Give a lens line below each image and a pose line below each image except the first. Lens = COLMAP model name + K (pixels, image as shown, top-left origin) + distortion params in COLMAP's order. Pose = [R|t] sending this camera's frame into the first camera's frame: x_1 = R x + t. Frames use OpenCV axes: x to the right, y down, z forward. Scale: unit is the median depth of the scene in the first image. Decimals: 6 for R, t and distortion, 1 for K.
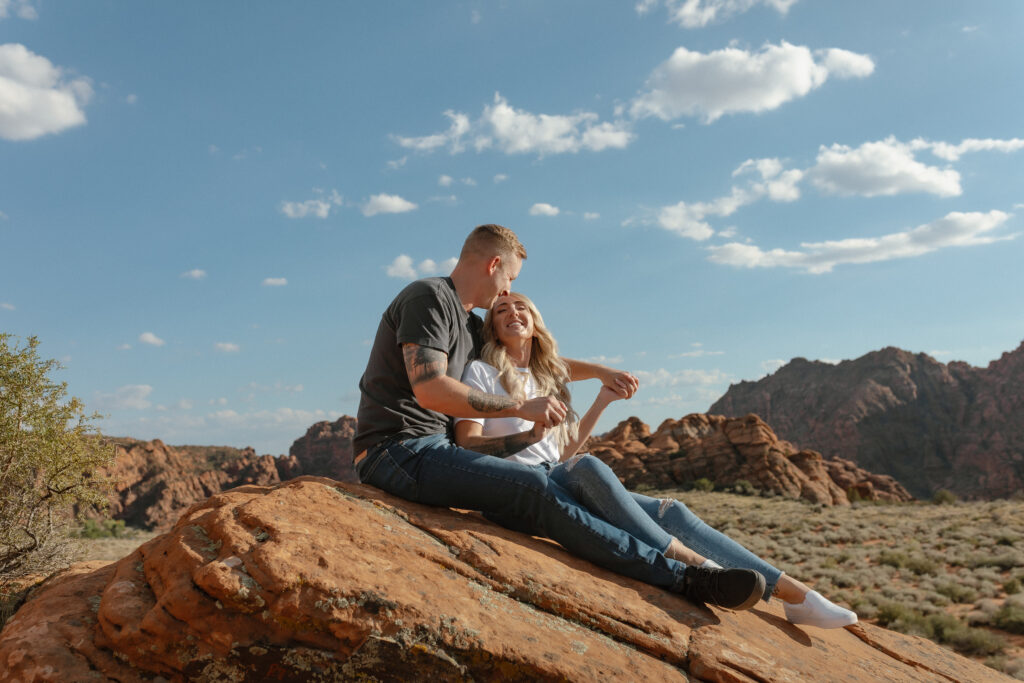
lens RADIAL K [[934.5, 0, 512.0], [0, 934.5, 341.5], [0, 0, 1]] dist [0.084003, -0.146002]
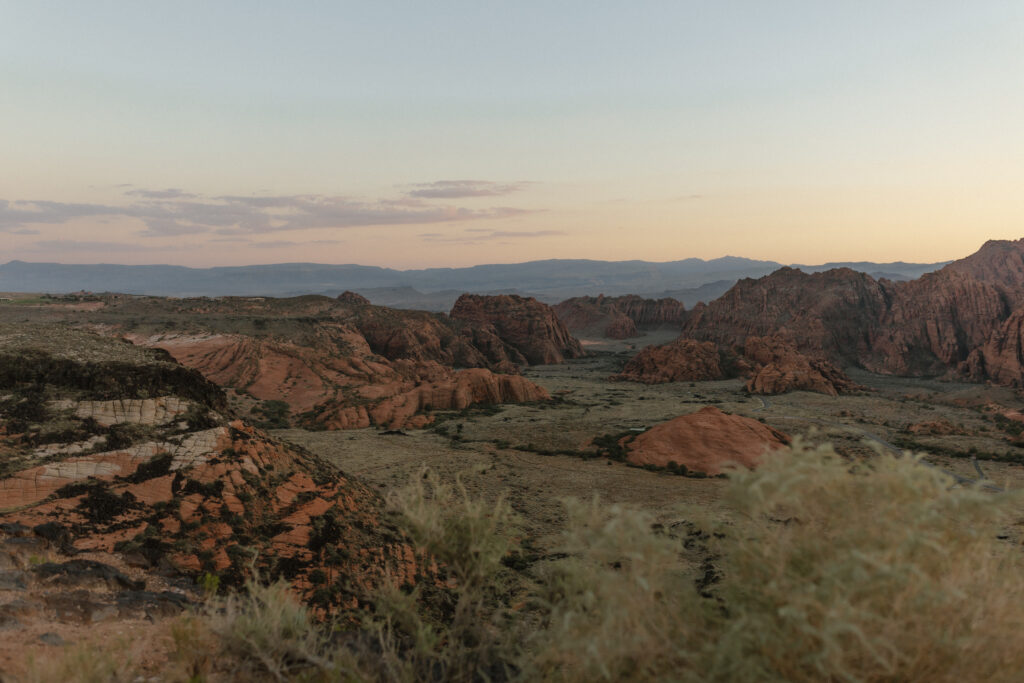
lens RADIAL K [[934.5, 0, 512.0], [0, 934.5, 341.5], [0, 0, 1]] dist [0.084003, -0.146002]
pose [[0.997637, 0.037228, 0.057749, -0.296510], [-0.047608, 0.980568, 0.190313, -0.174512], [-0.049542, -0.192613, 0.980023, -0.663937]]
